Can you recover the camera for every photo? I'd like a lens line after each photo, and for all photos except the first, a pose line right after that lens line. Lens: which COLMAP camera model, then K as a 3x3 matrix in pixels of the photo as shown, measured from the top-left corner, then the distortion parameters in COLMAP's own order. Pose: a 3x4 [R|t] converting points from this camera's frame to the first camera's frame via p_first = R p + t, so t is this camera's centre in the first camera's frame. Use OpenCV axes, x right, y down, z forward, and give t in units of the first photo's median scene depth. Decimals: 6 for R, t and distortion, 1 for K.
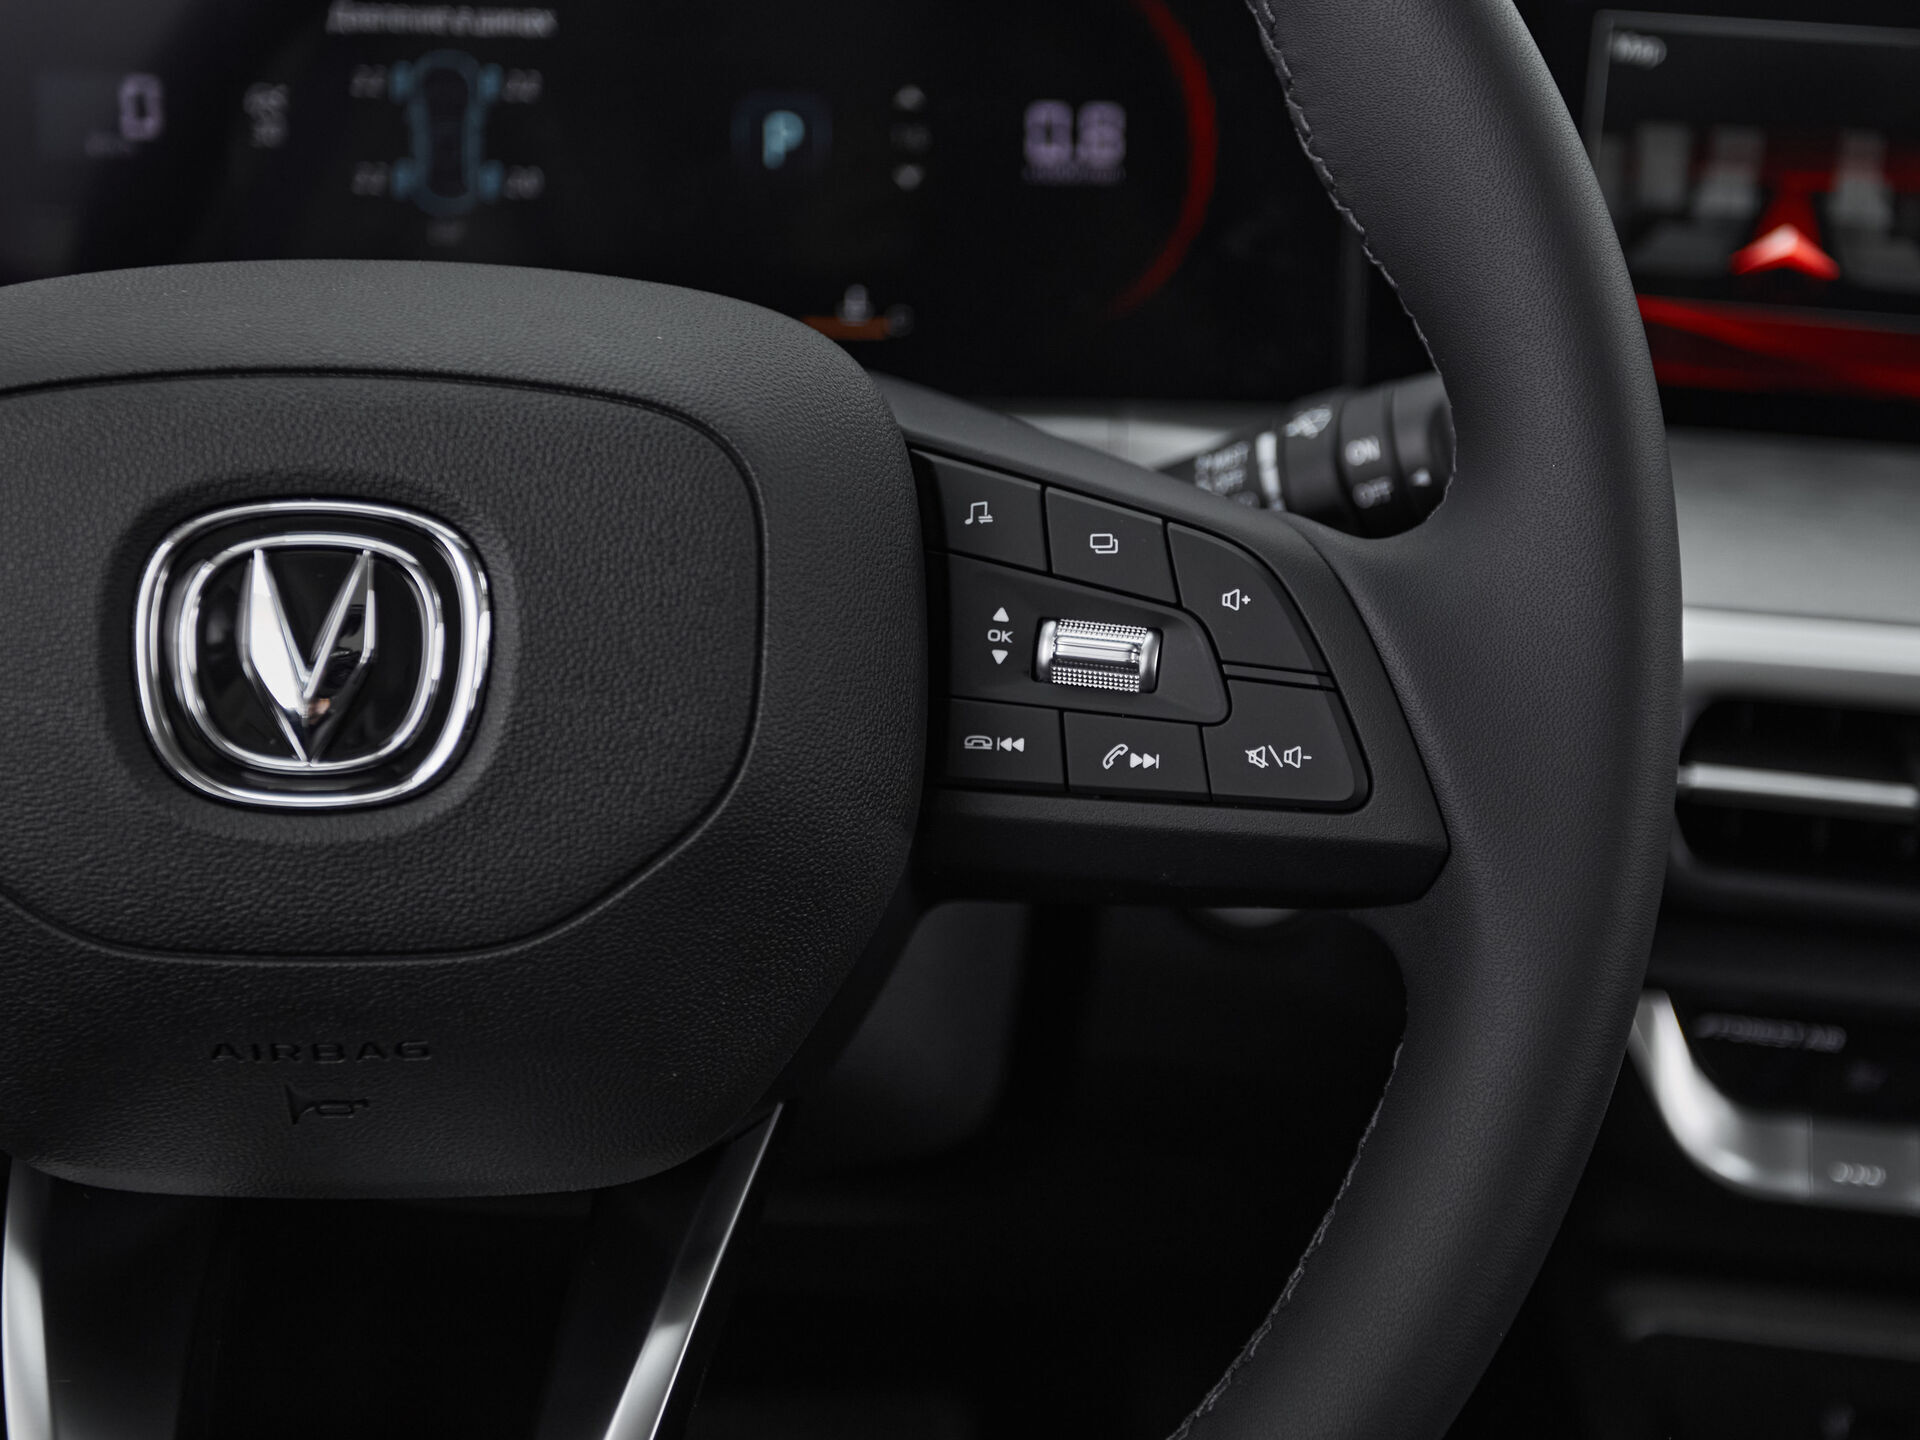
lens RADIAL K [[2574.4, 0, 1103.9], [0, 2574.4, 680.9], [0, 0, 1]] dist [0.015554, 0.036408]
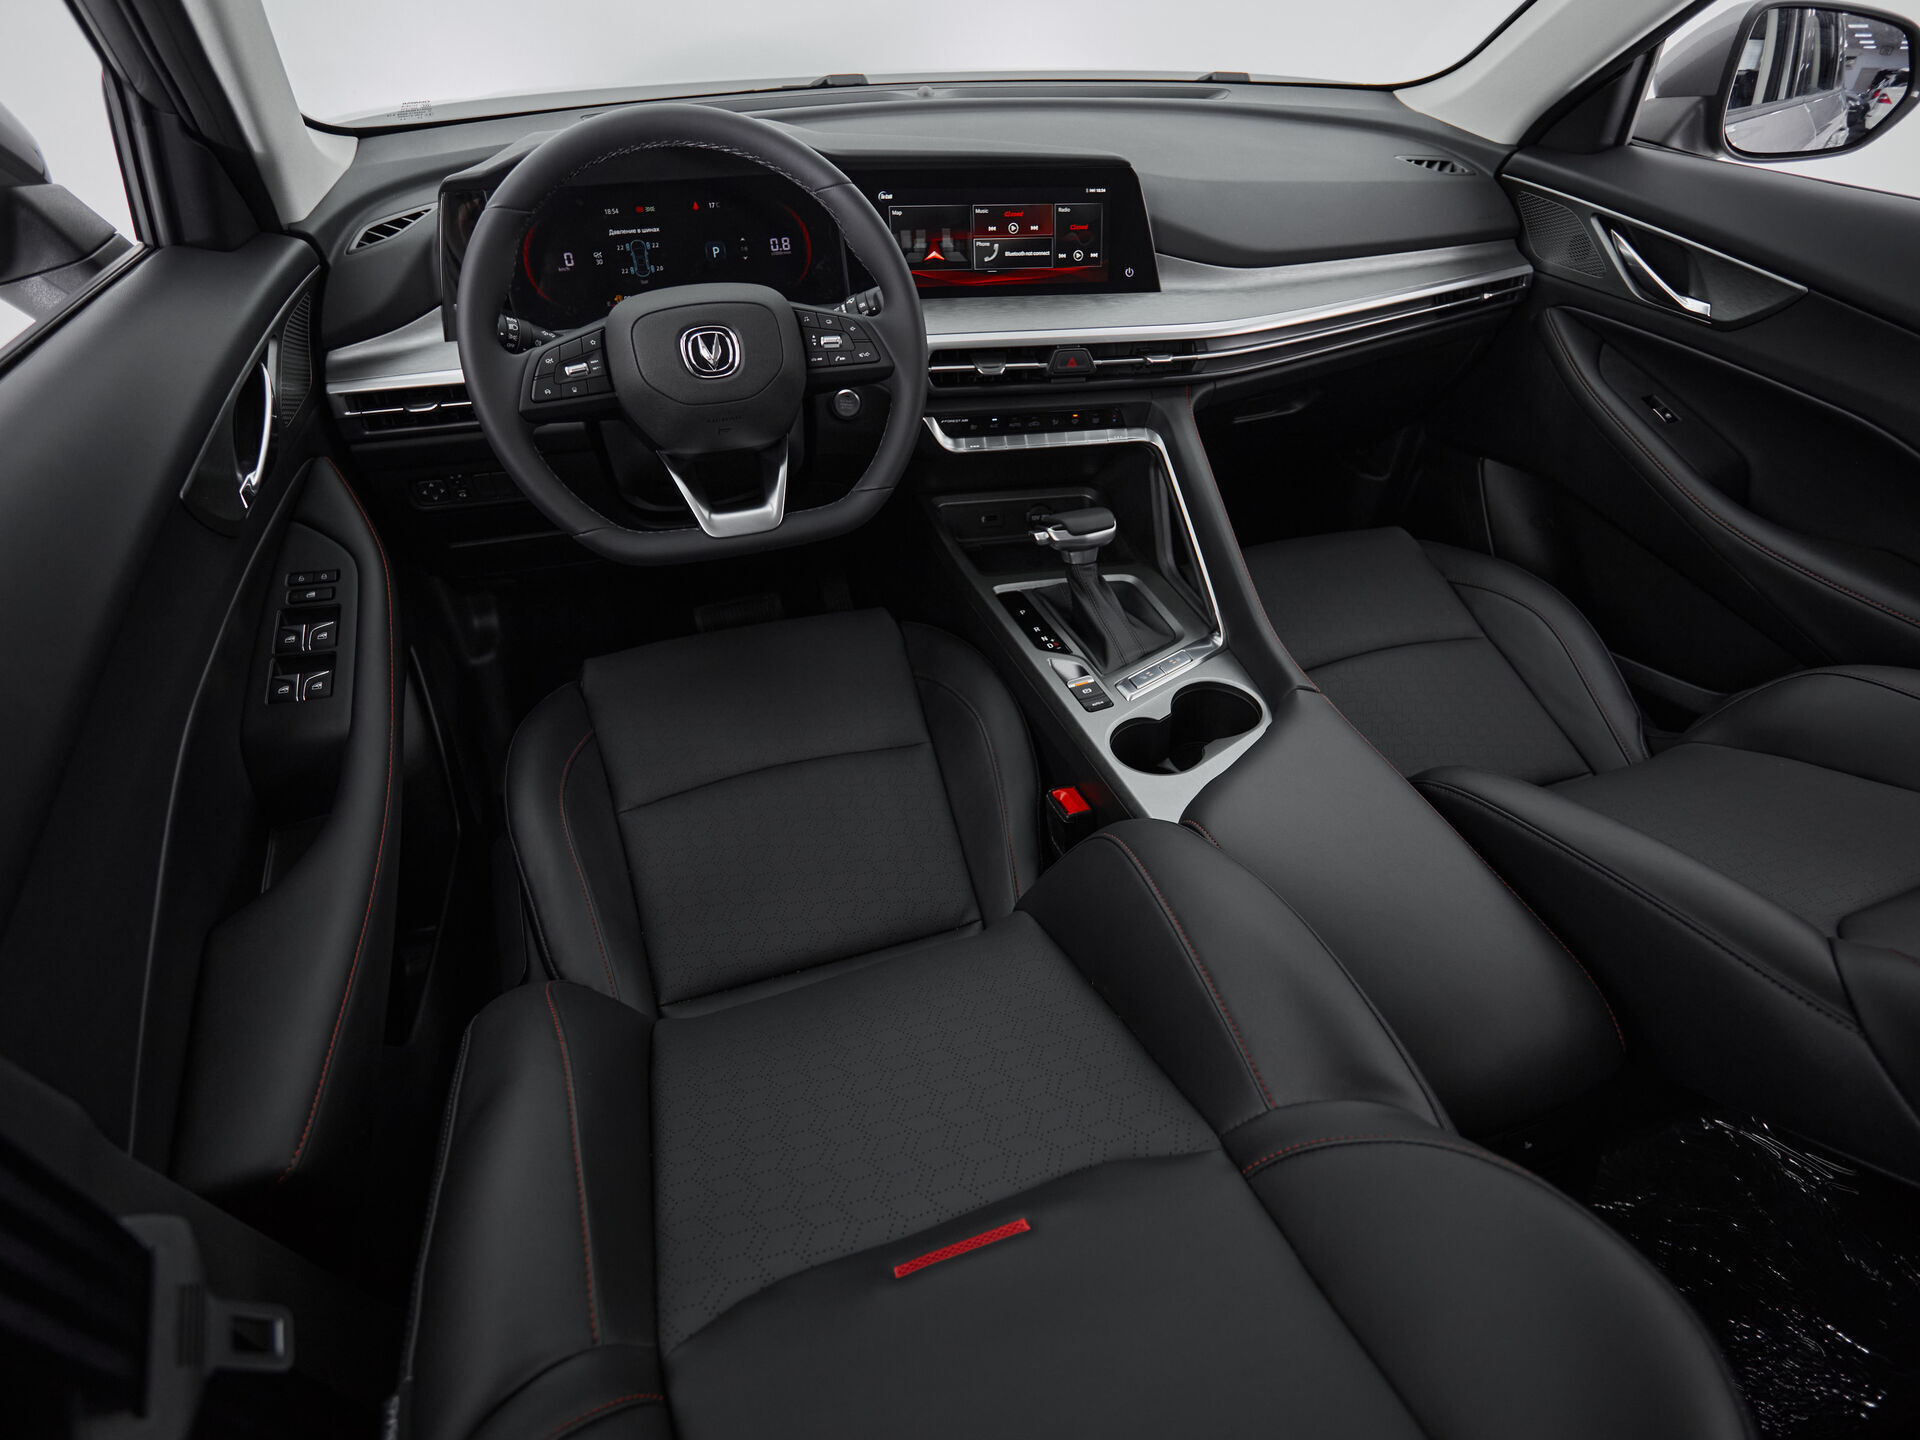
lens RADIAL K [[1012.7, 0, 988.9], [0, 1012.7, 714.0], [0, 0, 1]] dist [-0.002945, 0.000028]
pose [[0.953133, -0.203366, 0.224011, -0.292609], [0.139908, 0.952741, 0.269648, 0.190314], [-0.268261, -0.225669, 0.936541, -1.230907]]
